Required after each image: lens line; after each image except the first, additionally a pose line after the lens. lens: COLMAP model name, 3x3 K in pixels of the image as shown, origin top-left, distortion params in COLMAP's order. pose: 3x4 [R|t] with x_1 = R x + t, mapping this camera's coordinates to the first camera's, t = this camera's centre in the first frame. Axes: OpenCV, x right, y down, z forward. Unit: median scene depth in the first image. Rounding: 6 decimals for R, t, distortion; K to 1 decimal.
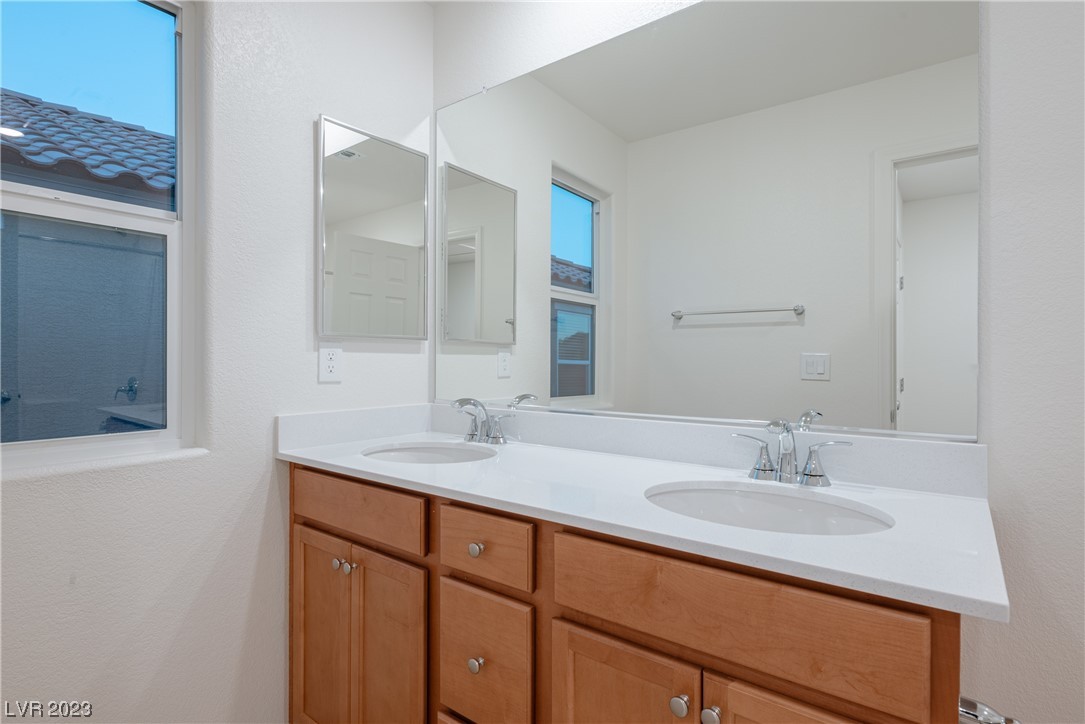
lens RADIAL K [[564.4, 0, 540.3], [0, 564.4, 365.9], [0, 0, 1]] dist [-0.002715, 0.000012]
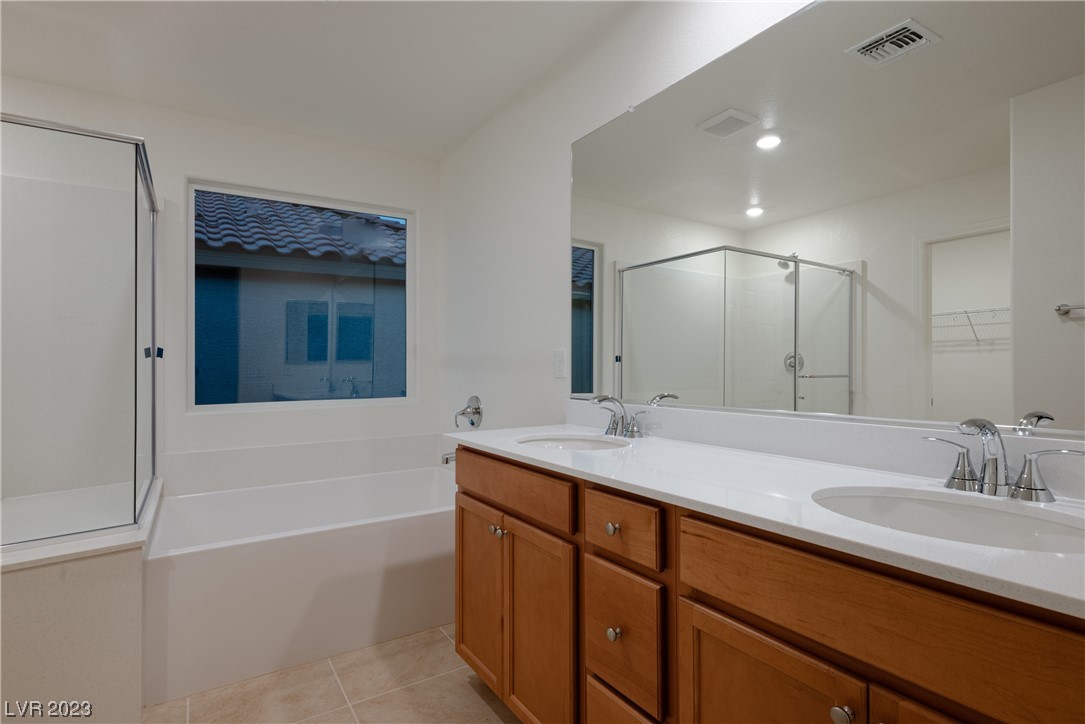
lens RADIAL K [[538.2, 0, 542.5], [0, 538.2, 362.0], [0, 0, 1]] dist [0.001657, 0.000076]
pose [[0.951039, -0.016309, -0.308642, 0.080854], [0.012997, 0.999834, -0.012784, 0.002040], [0.308799, 0.008146, 0.951092, -0.061755]]
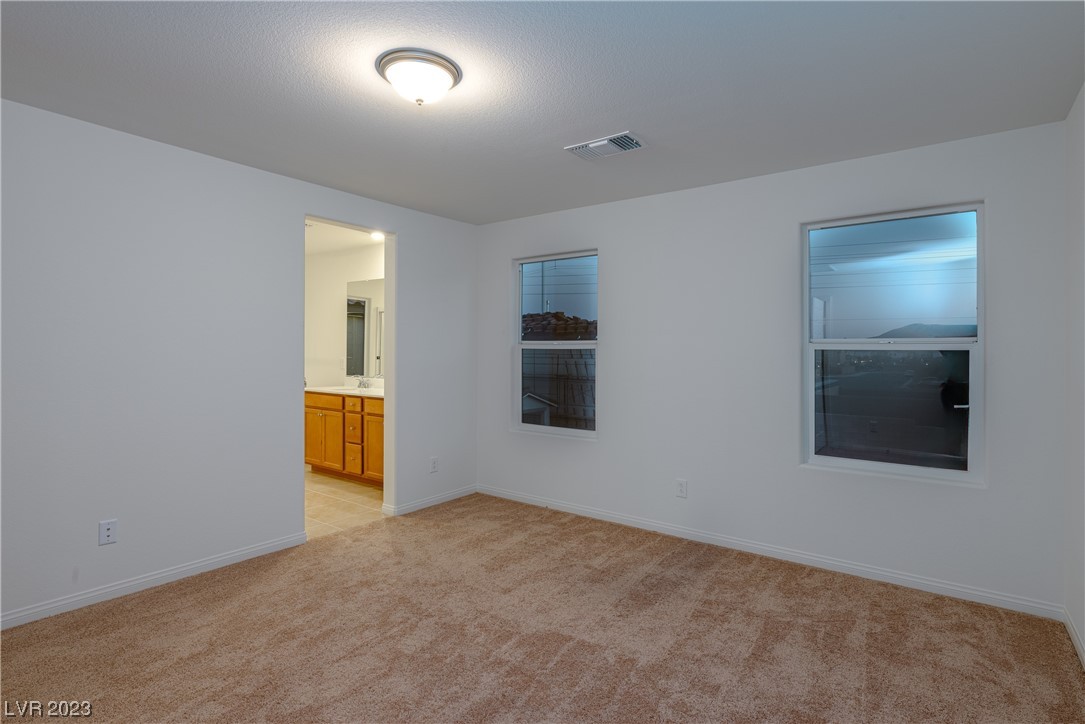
lens RADIAL K [[538.2, 0, 542.5], [0, 538.2, 362.0], [0, 0, 1]] dist [0.001657, 0.000076]
pose [[0.998962, -0.003689, 0.045395, 1.188539], [0.002954, 0.999864, 0.016255, -0.104723], [-0.045449, -0.016104, 0.998837, -3.337333]]
